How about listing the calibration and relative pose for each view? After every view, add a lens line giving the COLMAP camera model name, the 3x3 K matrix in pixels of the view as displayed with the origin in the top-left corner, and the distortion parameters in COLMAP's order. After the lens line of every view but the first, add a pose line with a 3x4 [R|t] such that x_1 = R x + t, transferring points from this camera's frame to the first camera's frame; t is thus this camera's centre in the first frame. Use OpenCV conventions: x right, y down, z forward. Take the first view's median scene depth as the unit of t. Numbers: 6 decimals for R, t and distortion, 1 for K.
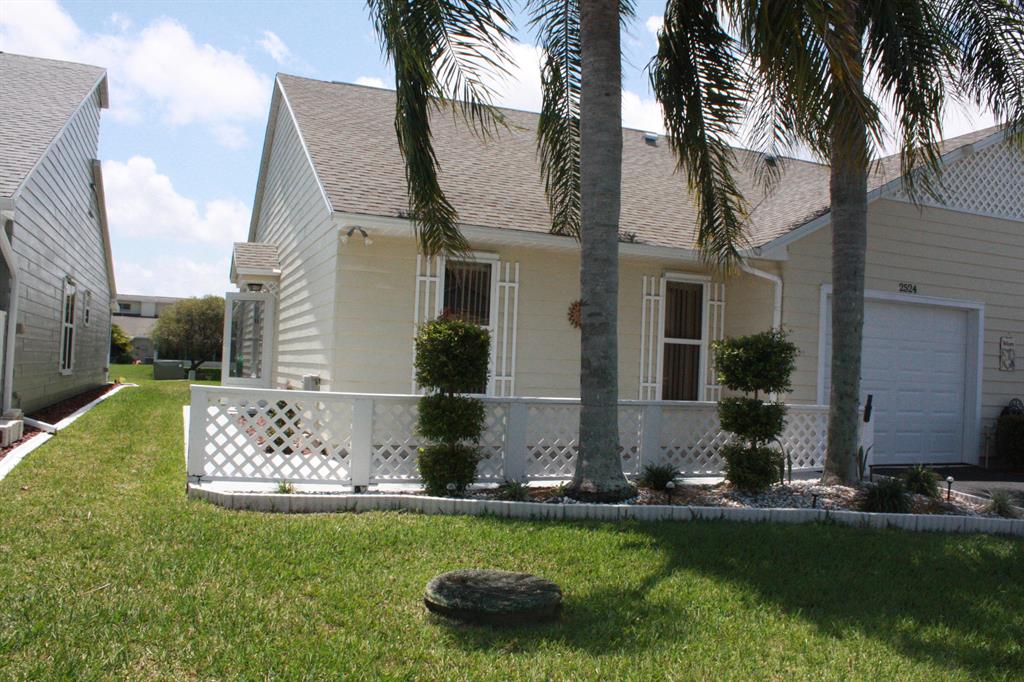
lens RADIAL K [[894.0, 0, 512.0], [0, 894.0, 341.0], [0, 0, 1]] dist [-0.164946, 0.174568]
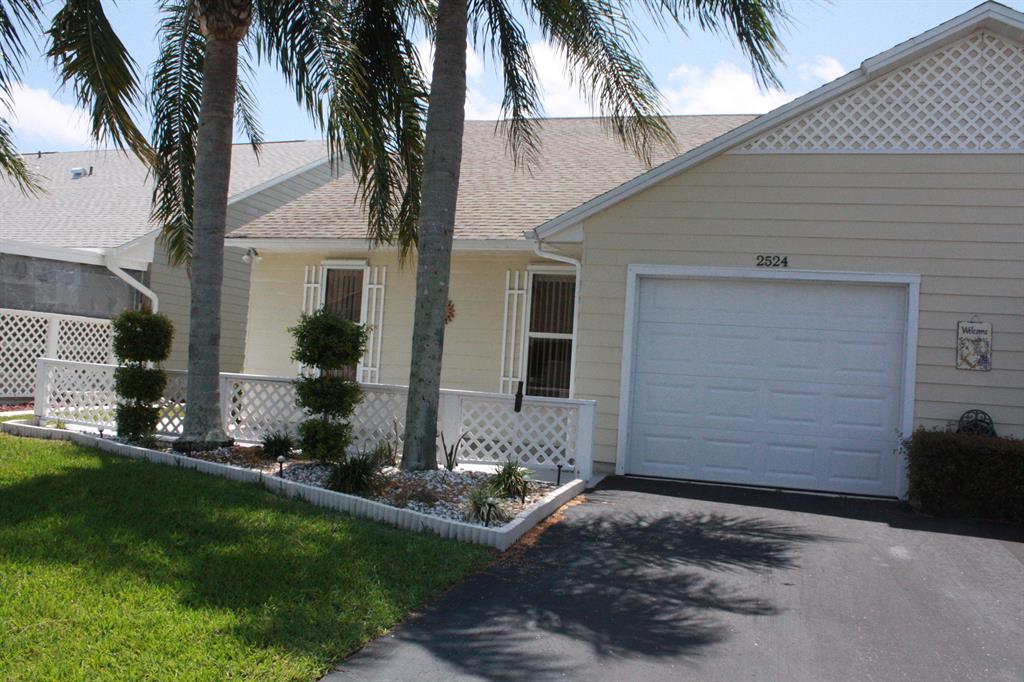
lens RADIAL K [[847.4, 0, 512.2], [0, 847.4, 347.0], [0, 0, 1]] dist [-0.169665, 0.127522]
pose [[0.763831, -0.014860, -0.645245, 0.759055], [-0.011300, 0.999274, -0.036390, 0.047004], [0.645317, 0.035087, 0.763109, 0.275647]]
